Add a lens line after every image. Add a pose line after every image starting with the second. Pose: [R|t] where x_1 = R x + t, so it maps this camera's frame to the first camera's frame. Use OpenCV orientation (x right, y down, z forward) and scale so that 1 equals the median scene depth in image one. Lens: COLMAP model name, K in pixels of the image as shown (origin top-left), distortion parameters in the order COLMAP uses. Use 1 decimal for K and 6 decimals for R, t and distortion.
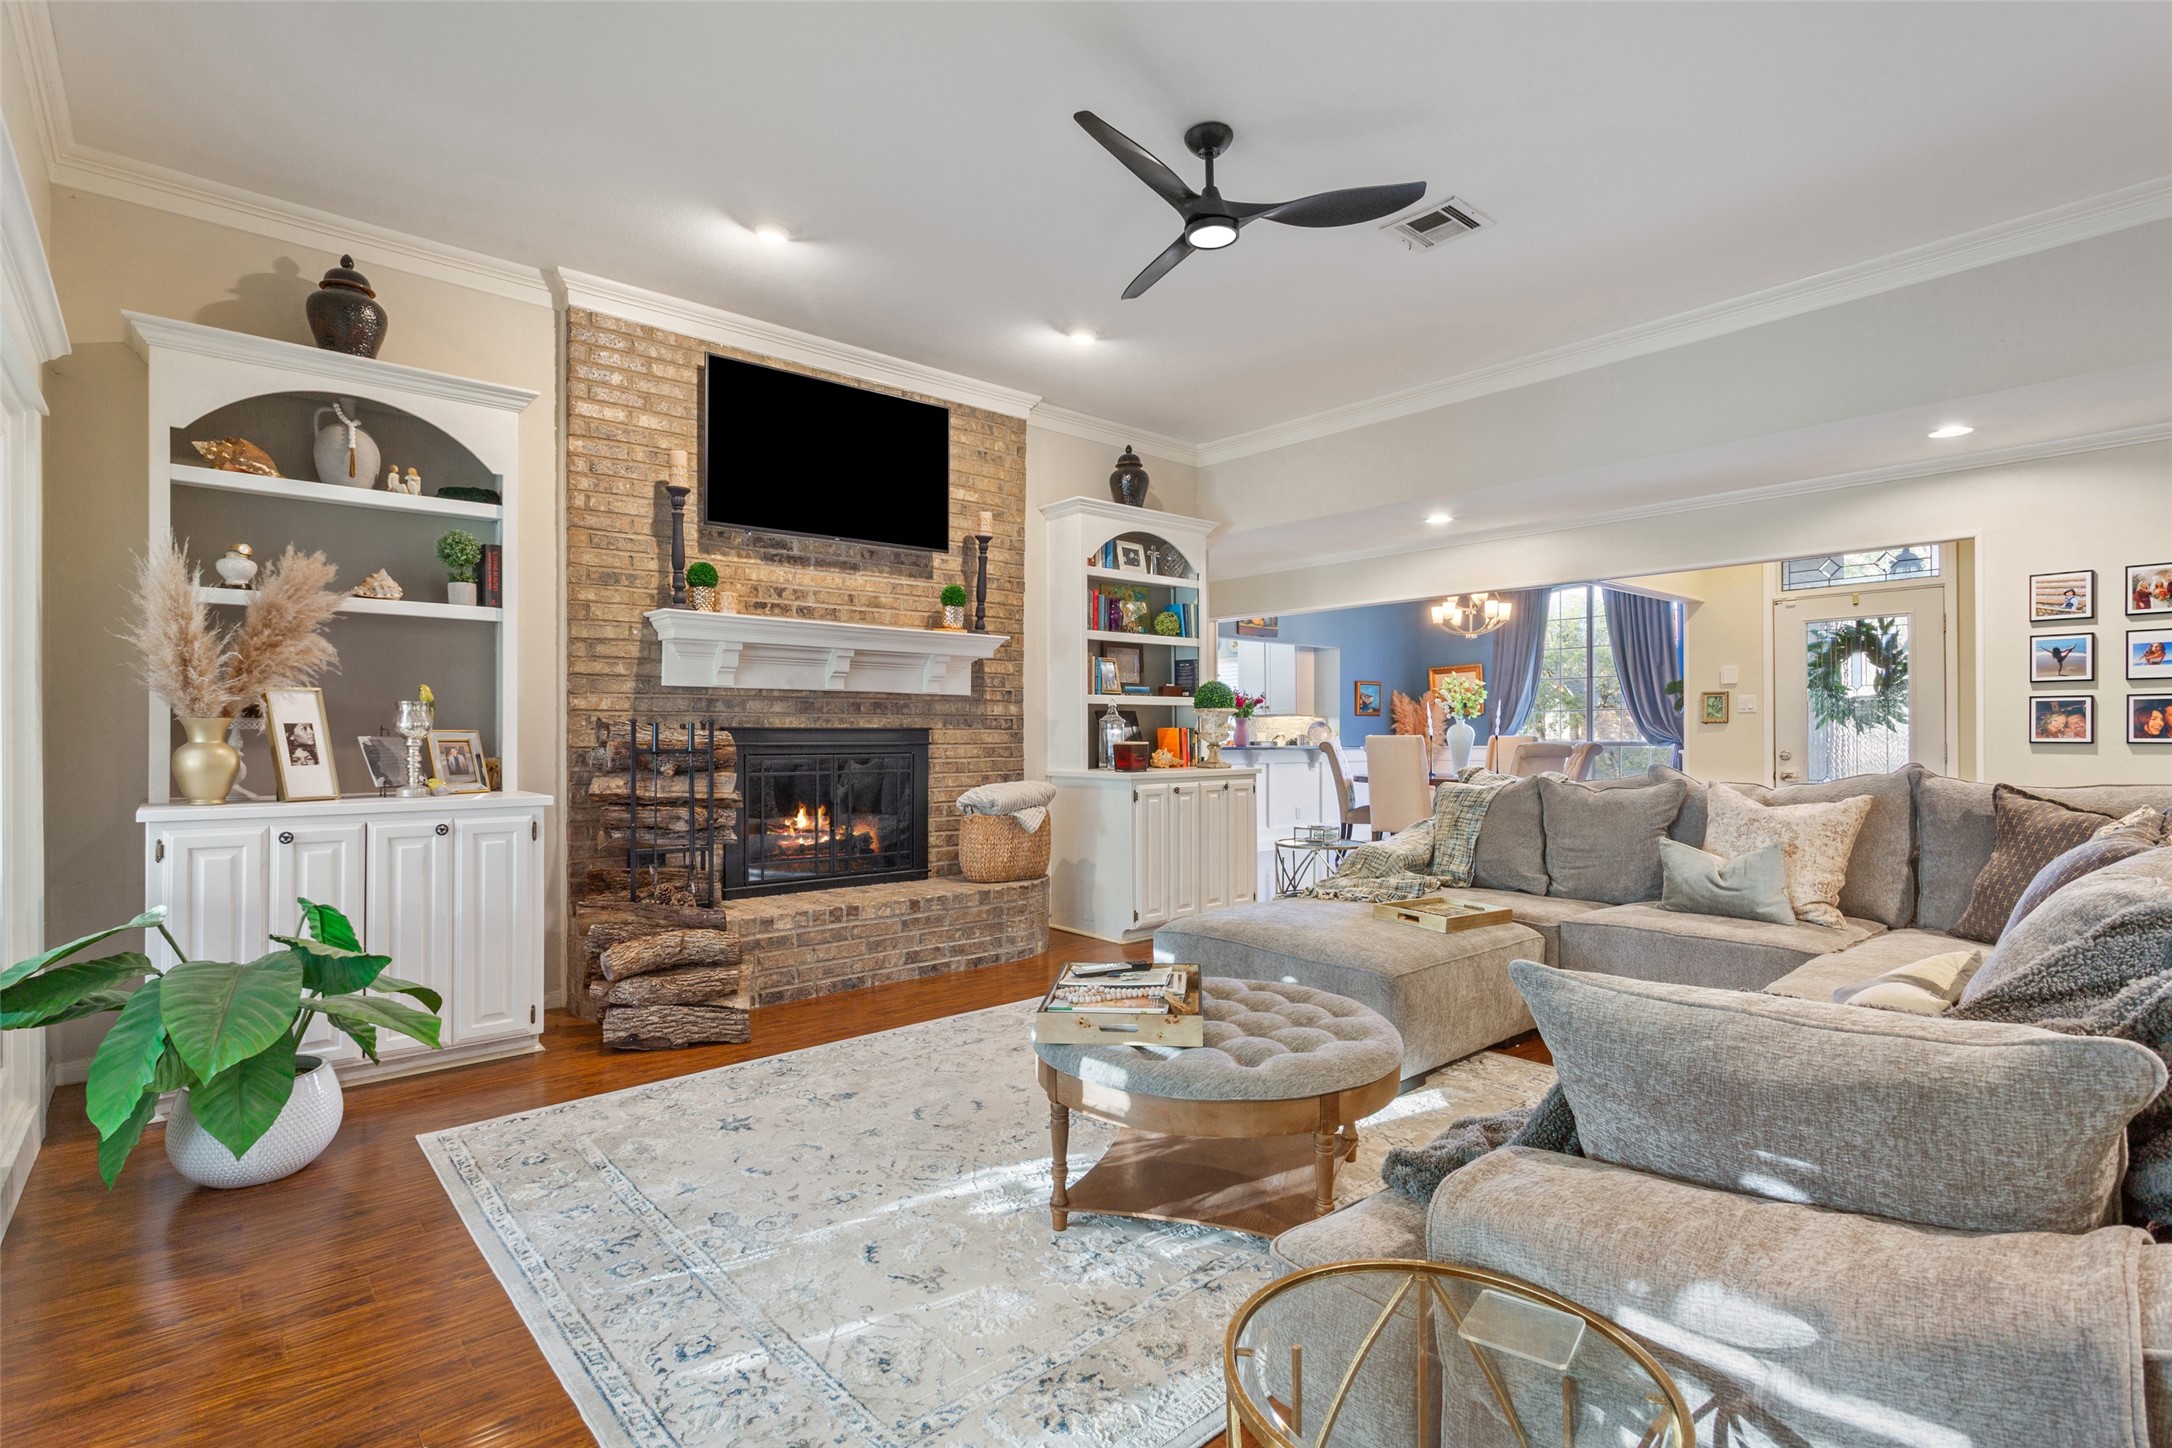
lens RADIAL K [[1031.0, 0, 1179.8], [0, 1031.0, 736.2], [0, 0, 1]] dist [-0.000300, 0.001604]
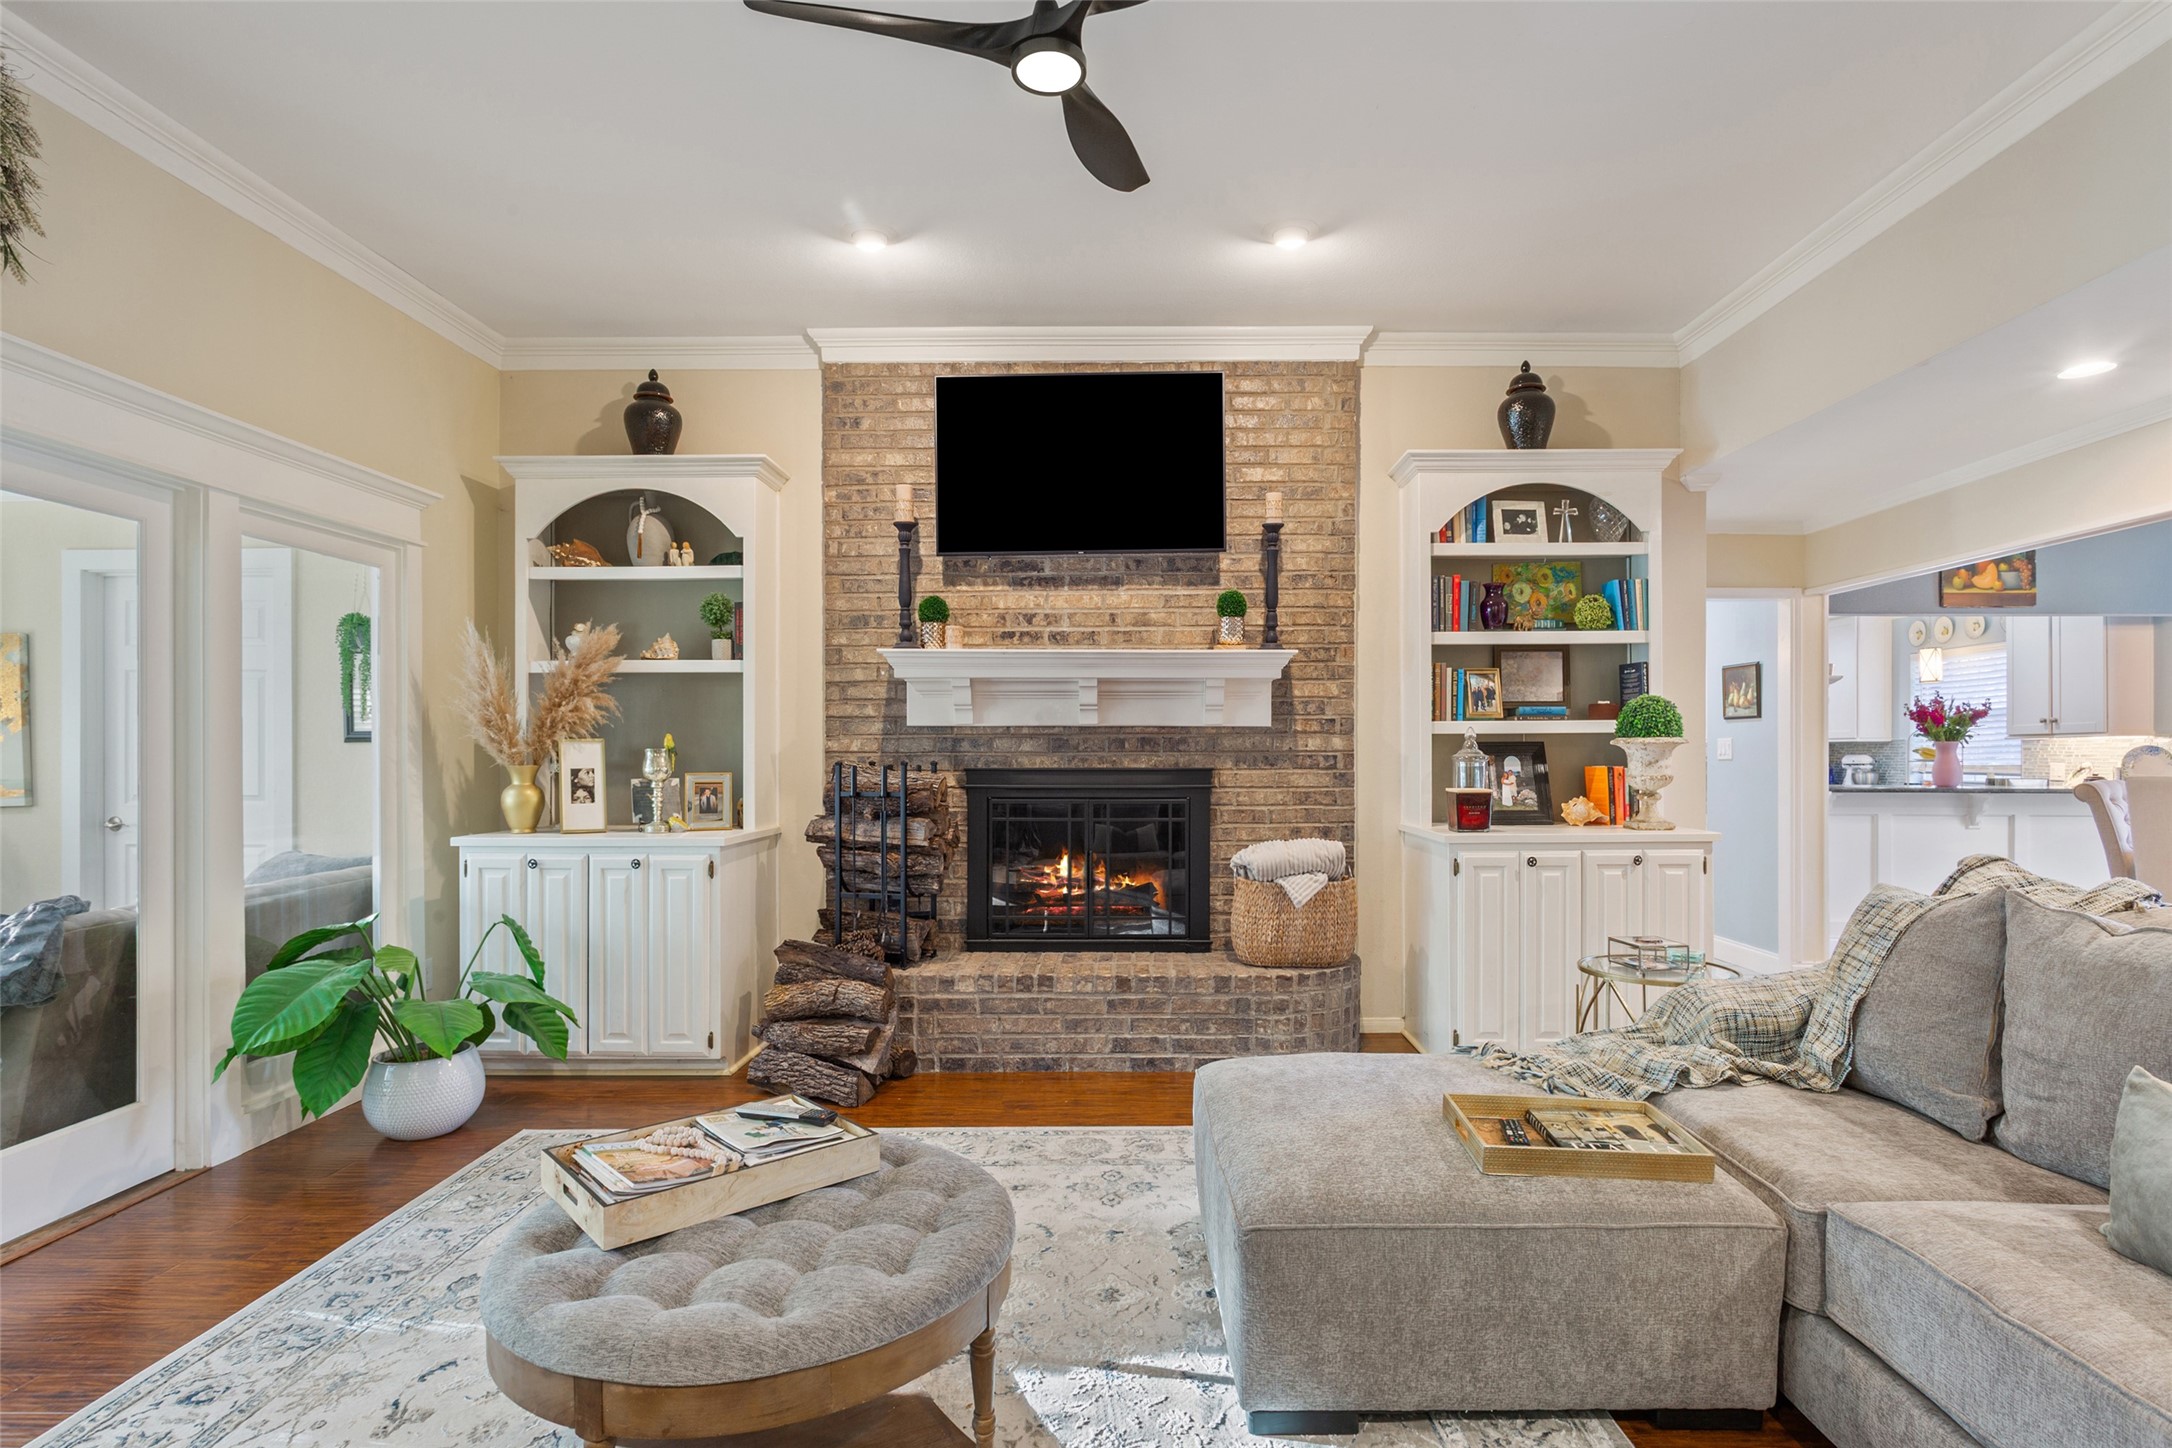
lens RADIAL K [[1184.7, 0, 1164.5], [0, 1184.7, 759.3], [0, 0, 1]] dist [-0.019315, 0.006555]
pose [[0.726129, 0.003917, -0.687547, 0.440408], [-0.000722, 0.999988, 0.004934, -0.022680], [0.687558, -0.003086, 0.726123, 0.343066]]
